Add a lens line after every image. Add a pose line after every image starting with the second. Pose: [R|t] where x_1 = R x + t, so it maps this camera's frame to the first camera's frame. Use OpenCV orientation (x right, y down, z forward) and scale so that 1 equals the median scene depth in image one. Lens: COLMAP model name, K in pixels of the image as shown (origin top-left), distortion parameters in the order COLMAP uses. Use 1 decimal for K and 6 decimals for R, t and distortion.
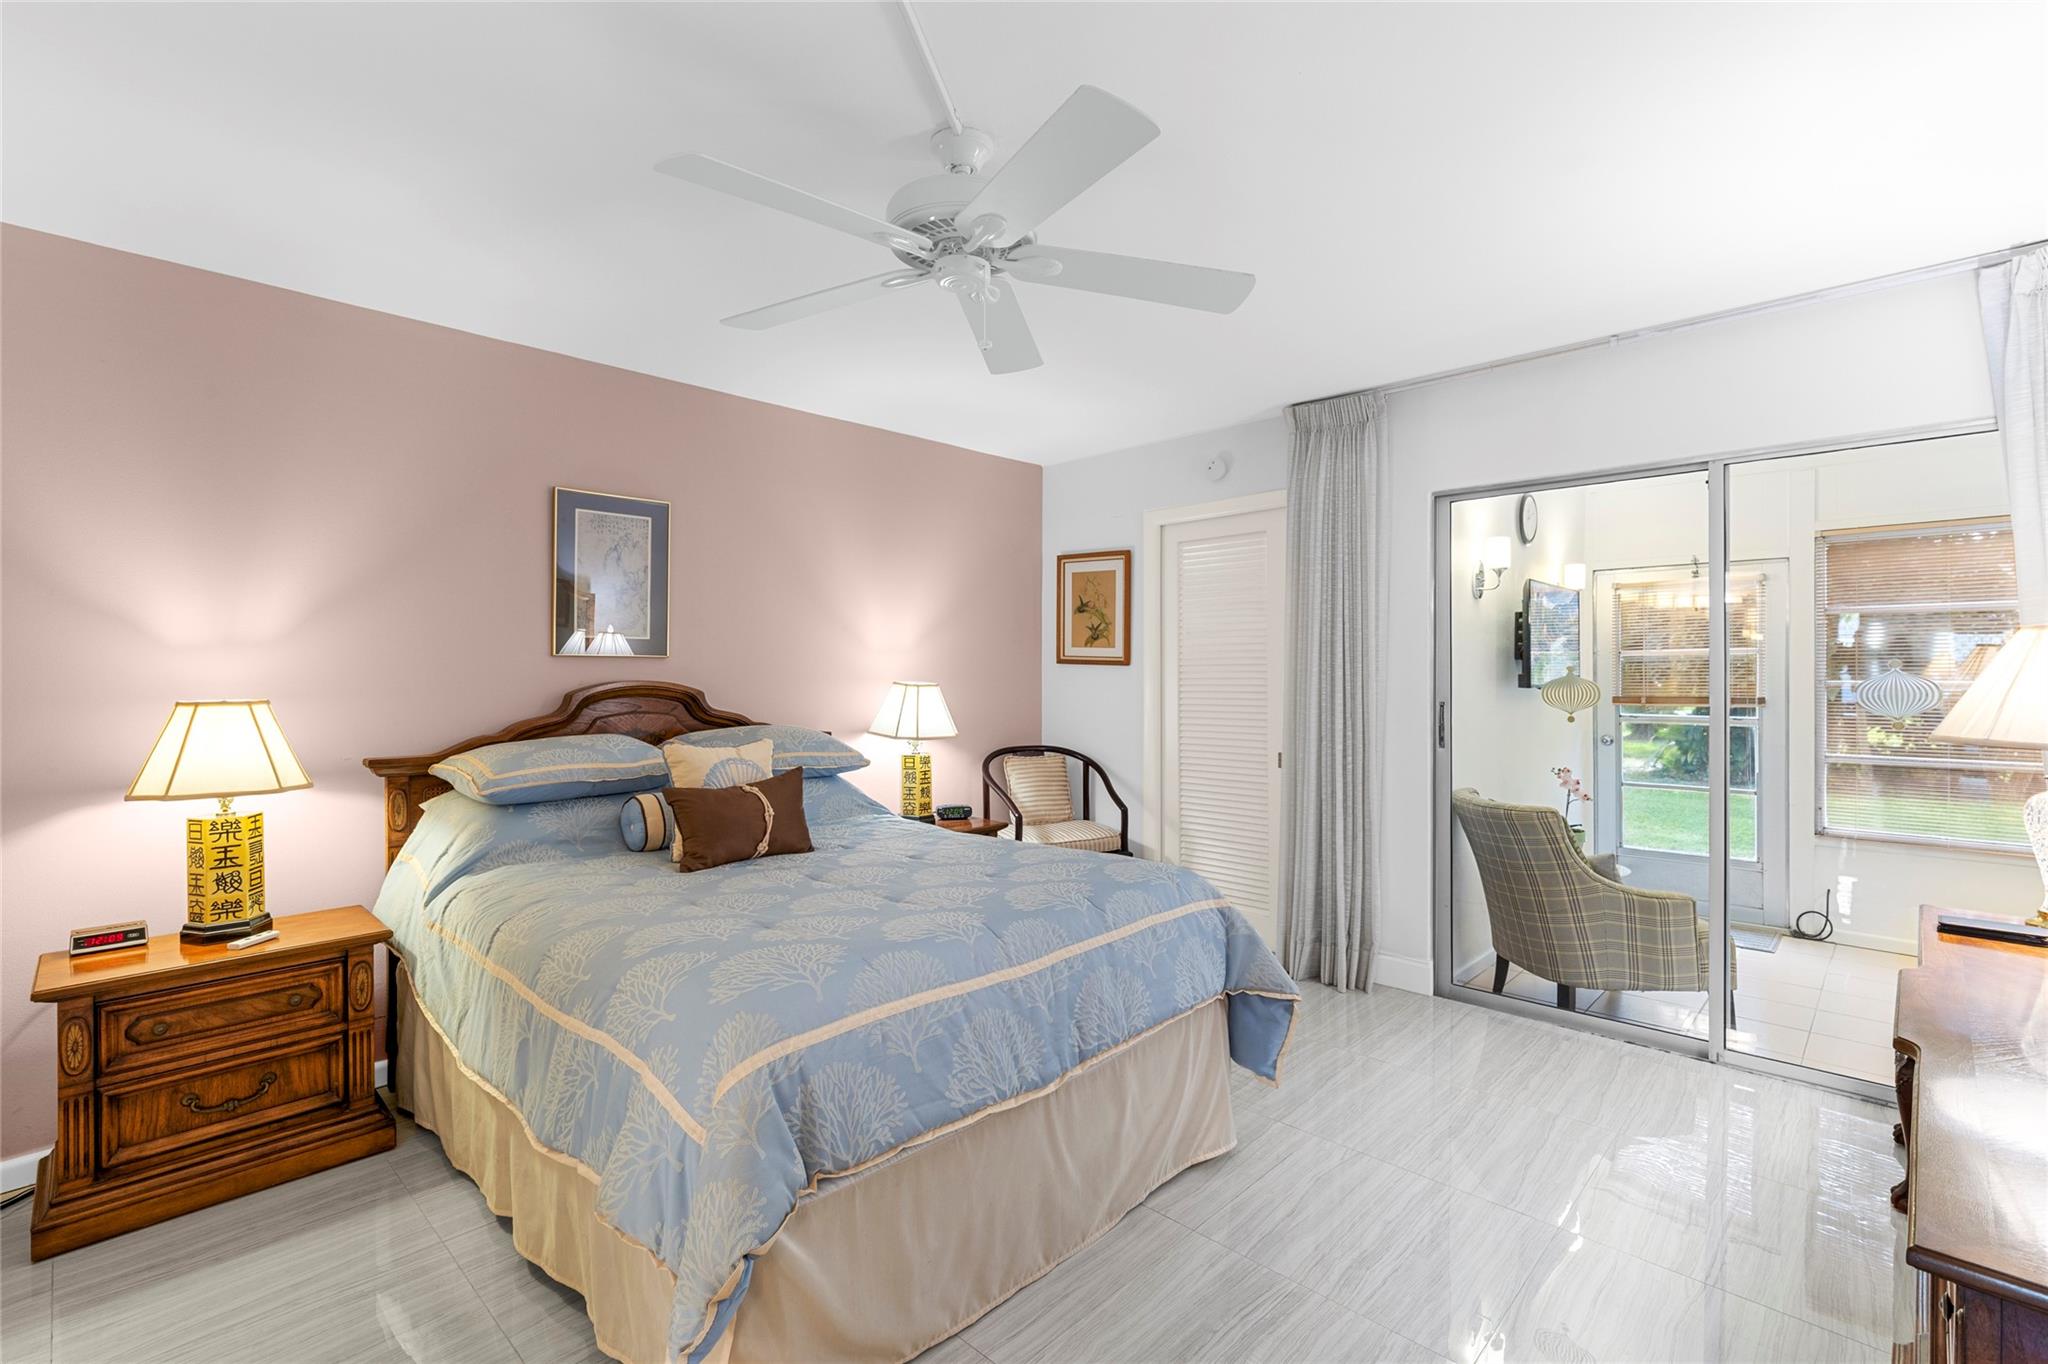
lens RADIAL K [[926.2, 0, 1035.8], [0, 926.2, 683.3], [0, 0, 1]] dist [0.000639, 0.000378]
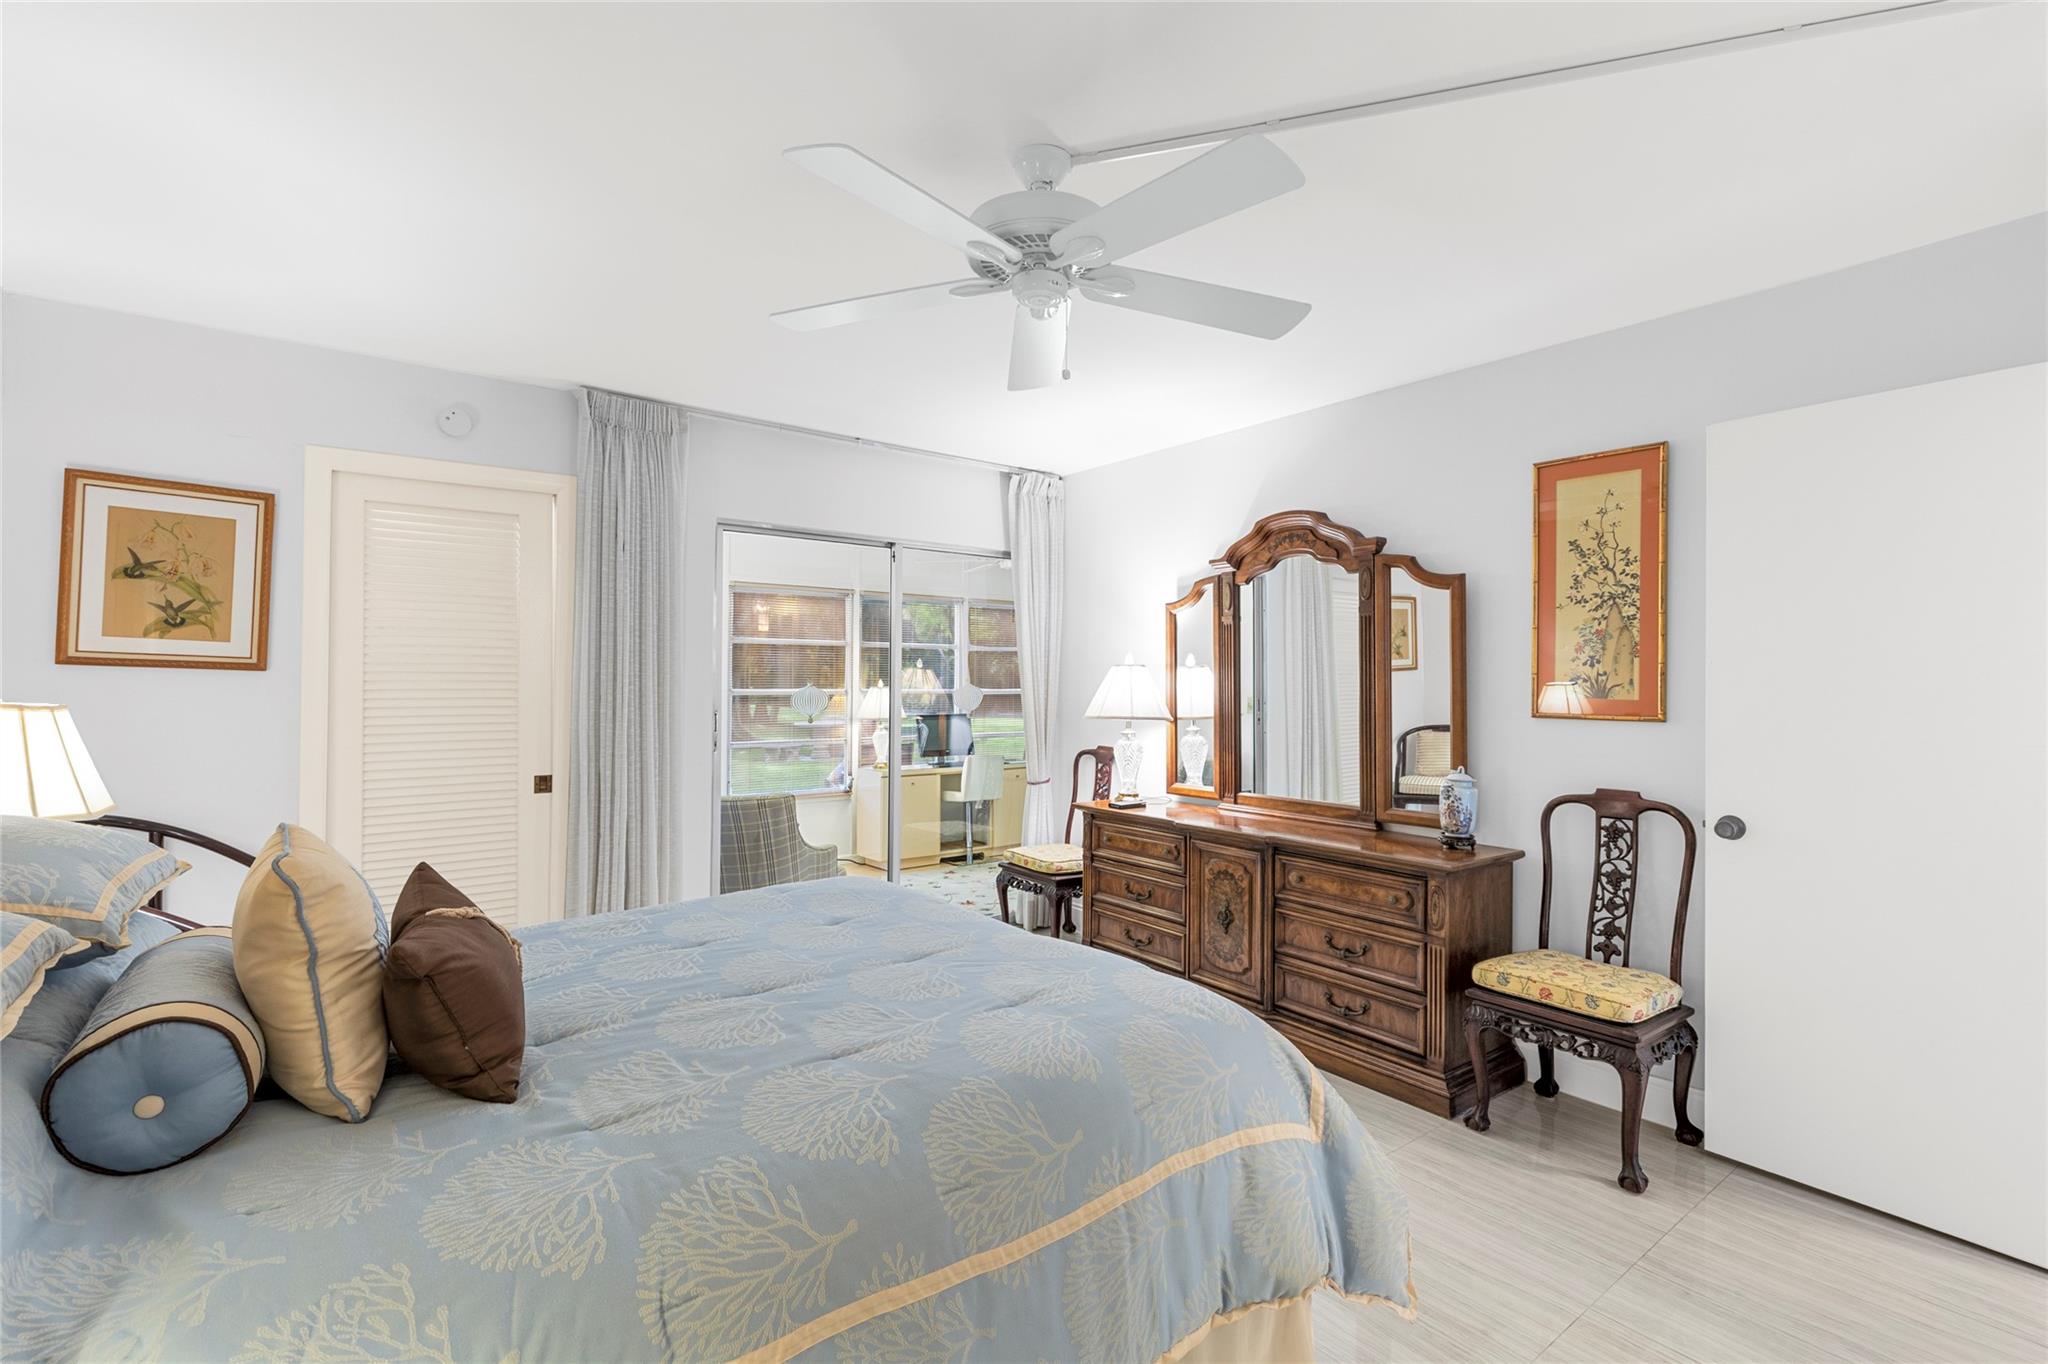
lens RADIAL K [[926.2, 0, 1035.8], [0, 926.2, 683.3], [0, 0, 1]] dist [0.000639, 0.000378]
pose [[0.153322, 0.006376, 0.988156, -0.463255], [0.007381, 0.999944, -0.007597, -0.001171], [-0.988149, 0.008459, 0.153267, 0.365336]]
